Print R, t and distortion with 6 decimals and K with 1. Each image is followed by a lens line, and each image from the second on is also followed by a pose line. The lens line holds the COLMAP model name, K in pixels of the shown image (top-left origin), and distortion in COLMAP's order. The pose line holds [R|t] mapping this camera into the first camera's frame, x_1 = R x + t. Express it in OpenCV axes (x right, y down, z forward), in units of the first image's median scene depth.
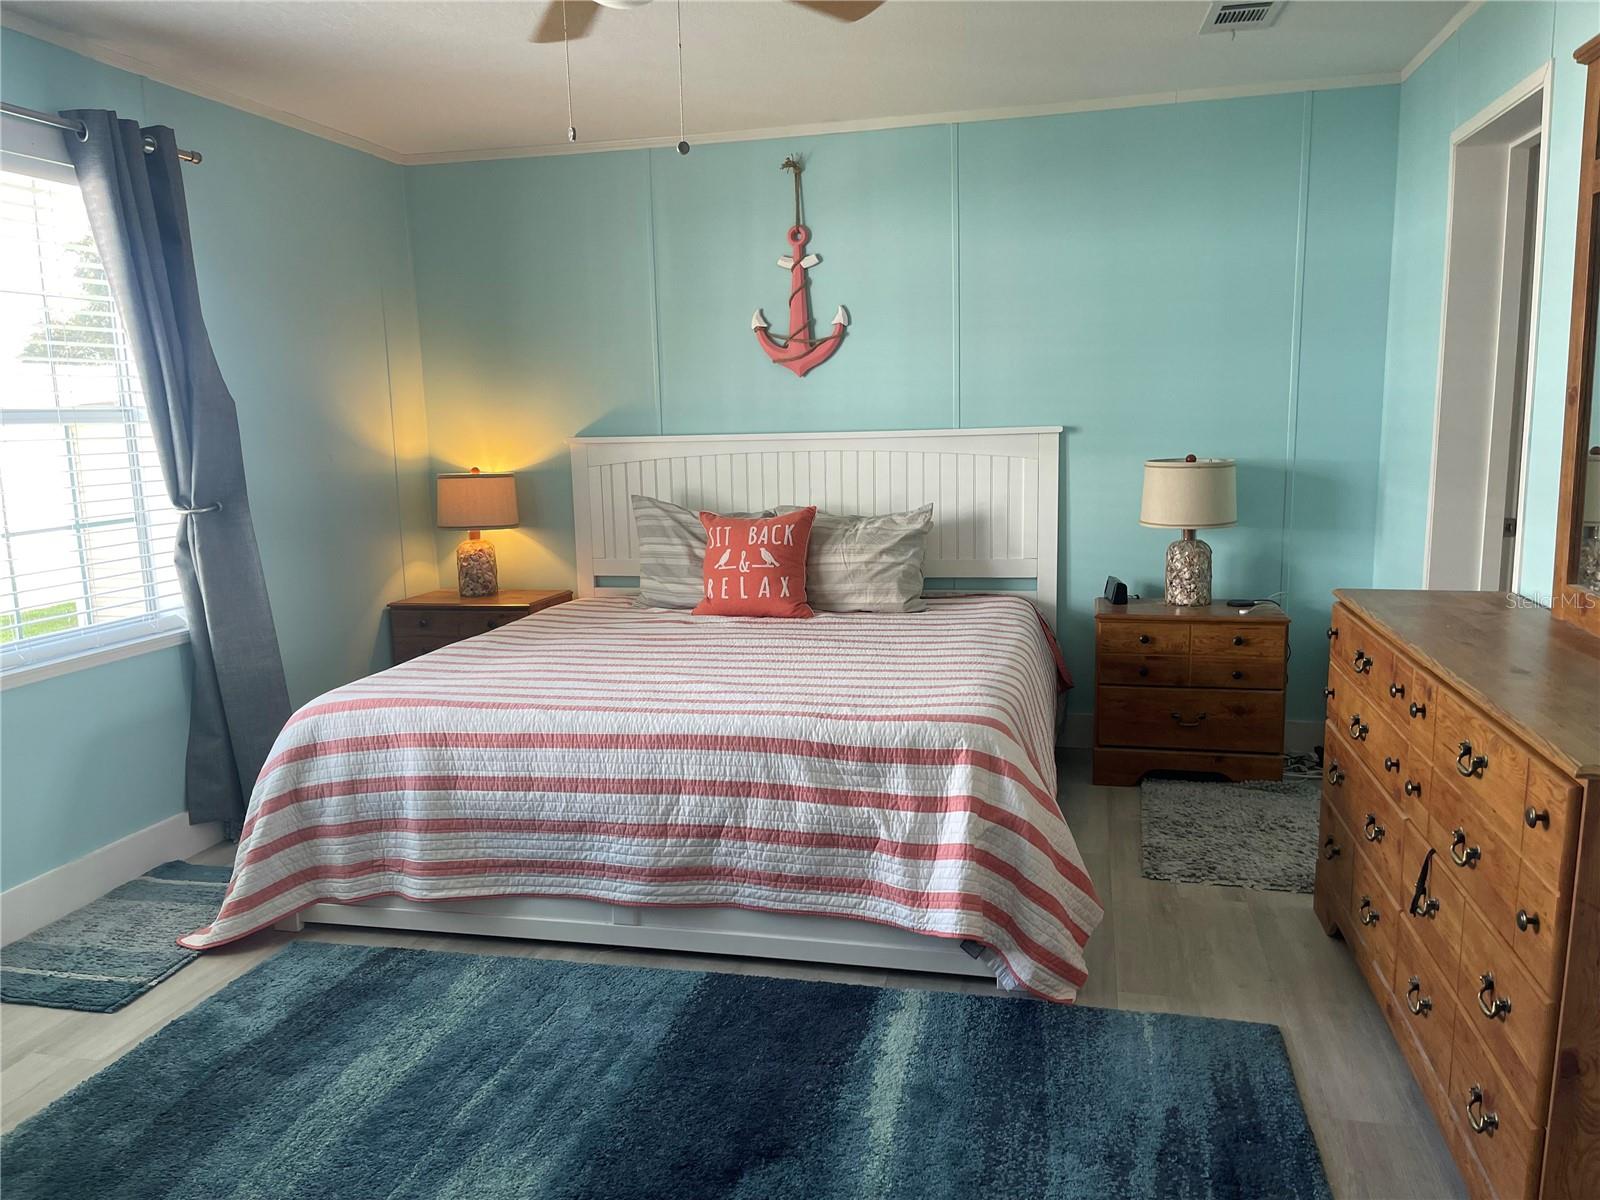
lens RADIAL K [[1191.1, 0, 800.0], [0, 1191.1, 600.0], [0, 0, 1]] dist [0.078077, -0.109863]
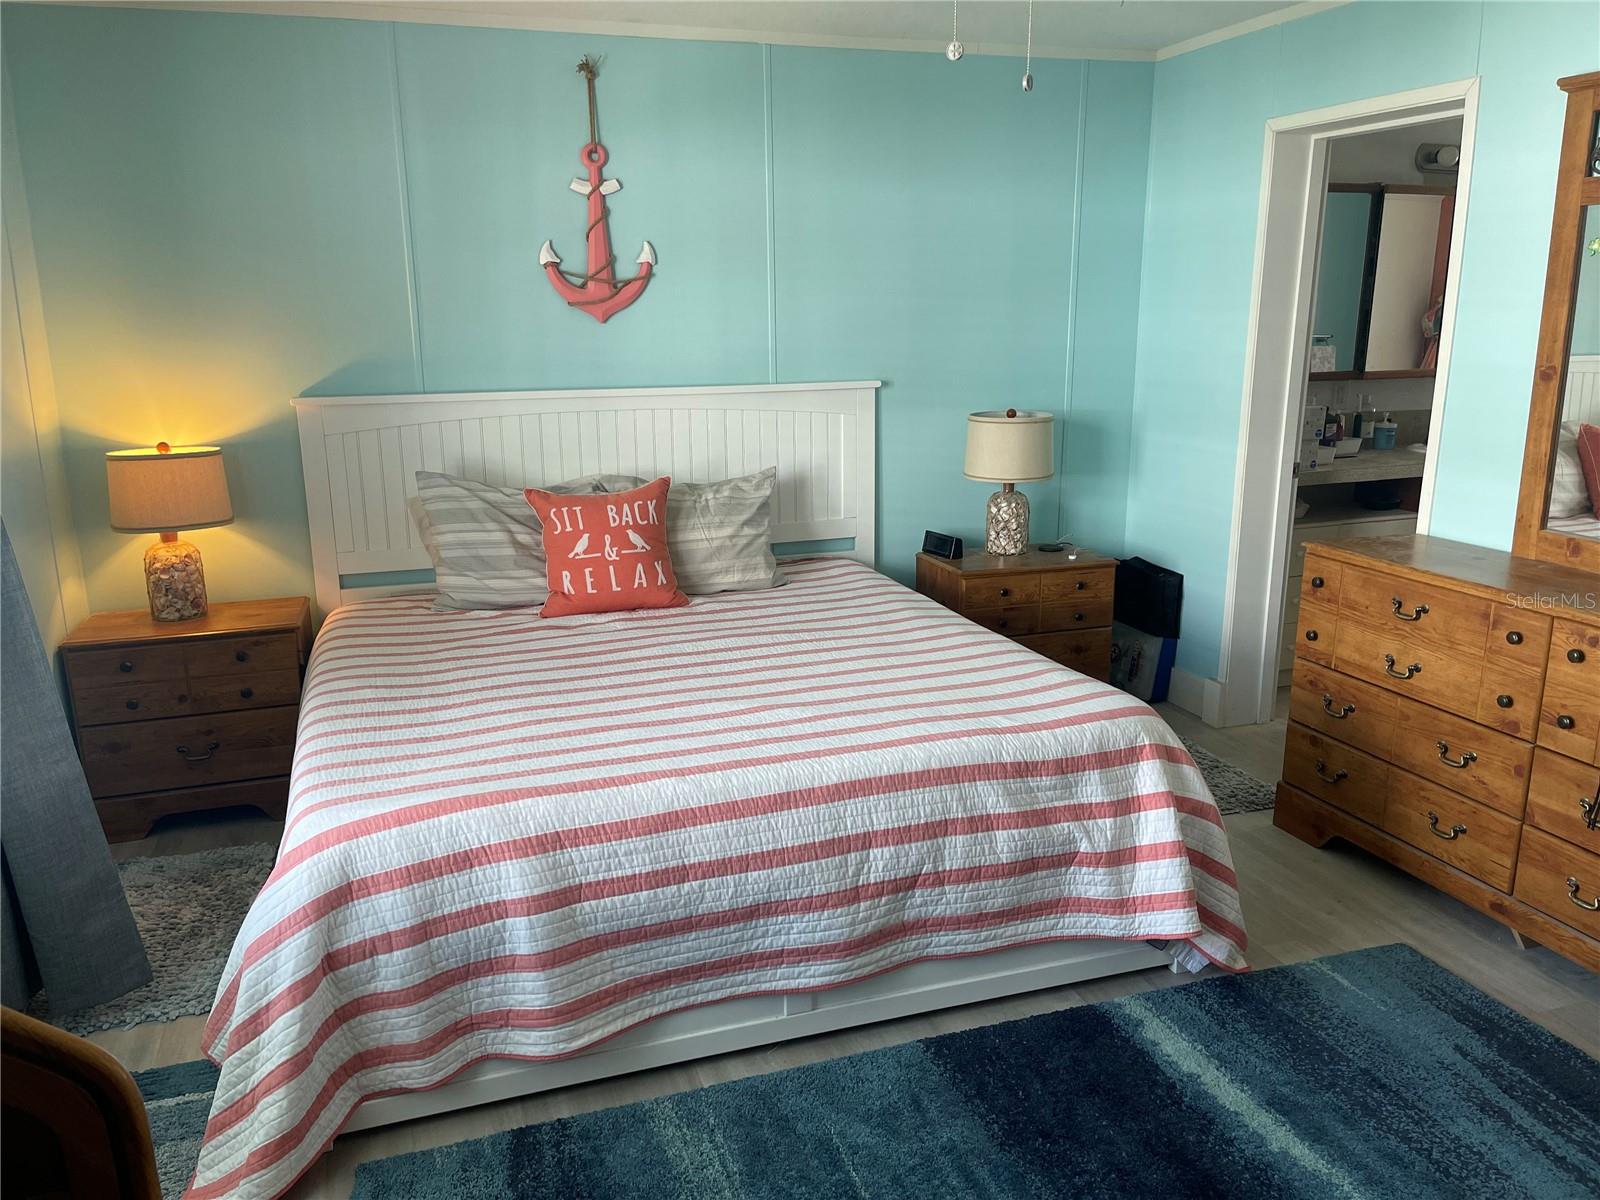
lens RADIAL K [[1191.1, 0, 800.0], [0, 1191.1, 600.0], [0, 0, 1]] dist [0.078077, -0.109863]
pose [[0.855824, -0.105644, 0.506365, -0.529730], [0.070353, 0.993598, 0.088390, -0.088056], [-0.512461, -0.040022, 0.857777, 0.286891]]
